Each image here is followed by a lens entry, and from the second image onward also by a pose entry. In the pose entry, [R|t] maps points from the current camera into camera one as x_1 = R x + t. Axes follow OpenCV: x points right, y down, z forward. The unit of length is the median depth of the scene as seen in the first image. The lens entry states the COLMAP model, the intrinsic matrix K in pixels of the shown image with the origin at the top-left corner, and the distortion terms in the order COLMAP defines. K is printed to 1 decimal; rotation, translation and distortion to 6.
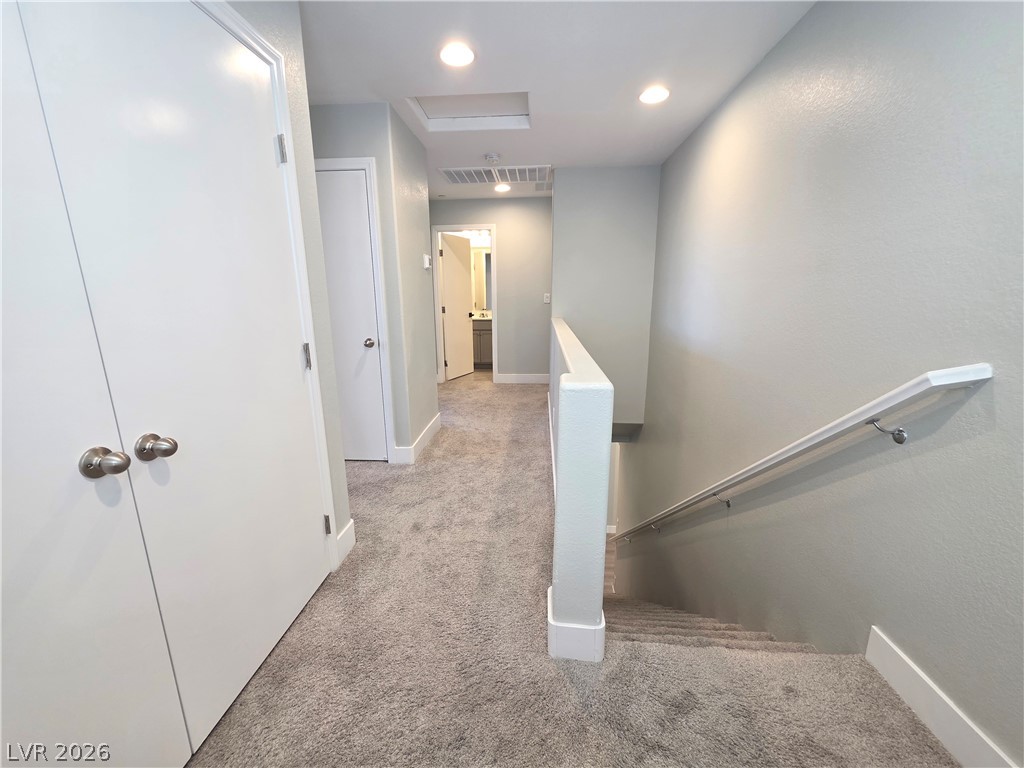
lens RADIAL K [[410.4, 0, 510.0], [0, 410.4, 383.5], [0, 0, 1]] dist [0.001874, 0.000213]
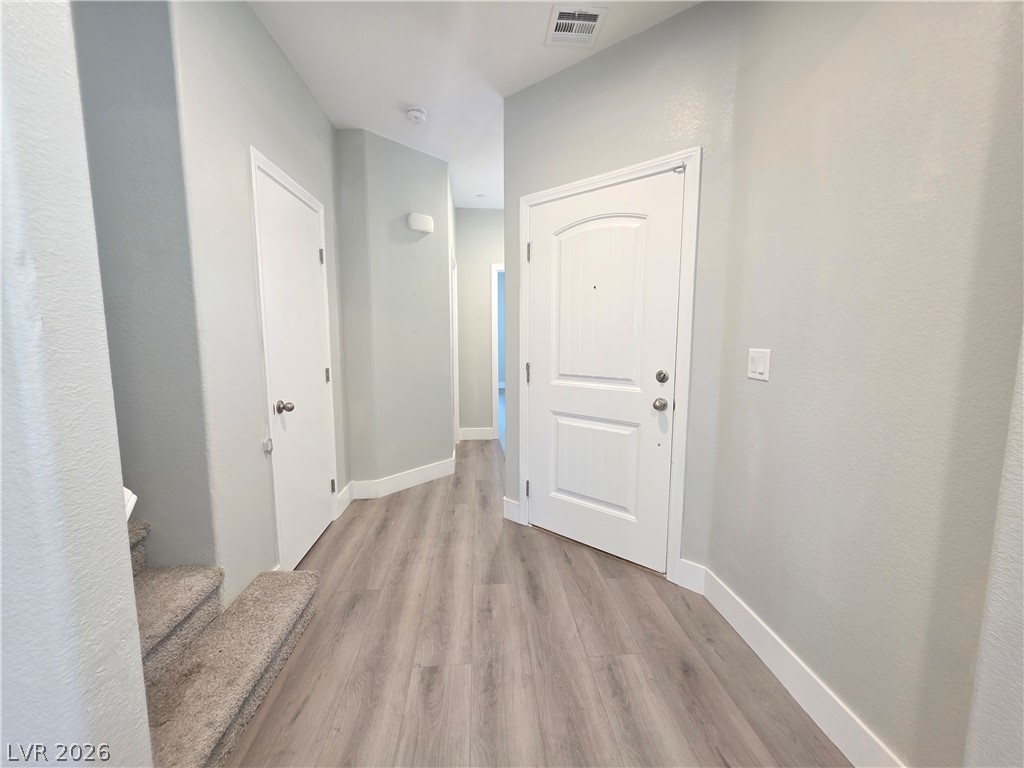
lens RADIAL K [[412.2, 0, 510.3], [0, 412.2, 384.1], [0, 0, 1]] dist [0.001375, -0.000021]
pose [[0.985473, -0.011731, 0.169424, -0.042902], [0.032736, 0.992024, -0.121727, 0.150632], [-0.166644, 0.125505, 0.977997, -0.558437]]
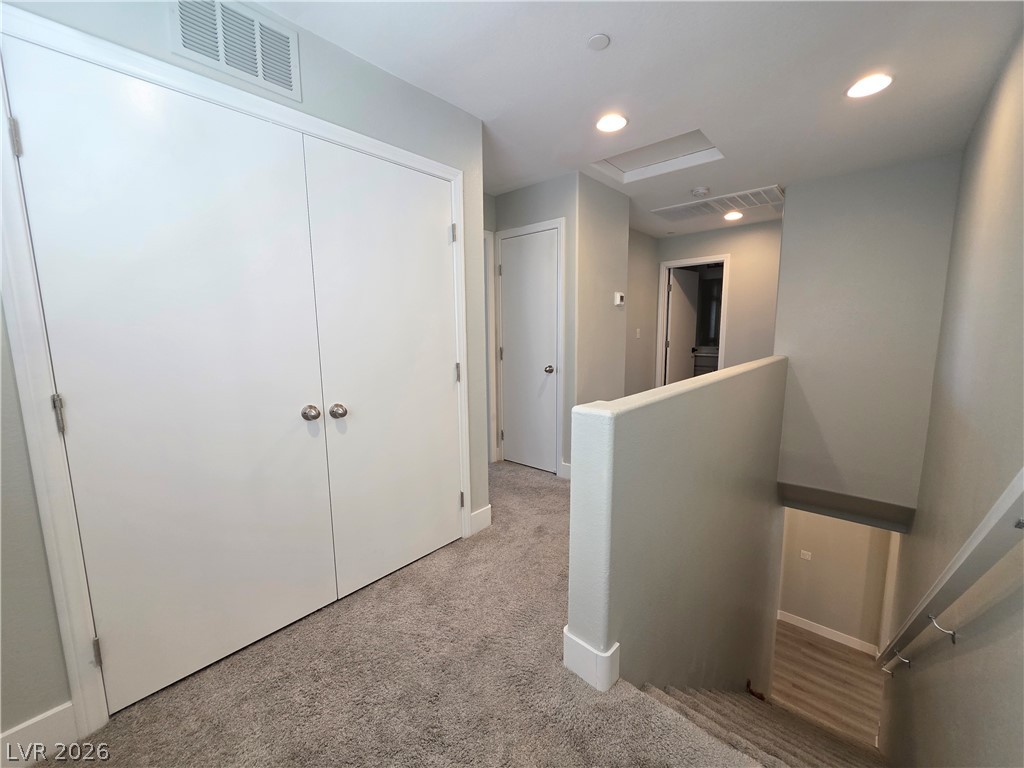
lens RADIAL K [[408.9, 0, 509.2], [0, 408.9, 383.1], [0, 0, 1]] dist [0.001457, -0.000150]
pose [[0.791372, 0.078037, -0.606333, 0.382887], [-0.127842, 0.991015, -0.039309, 0.002496], [0.597818, 0.108623, 0.794238, -0.001969]]
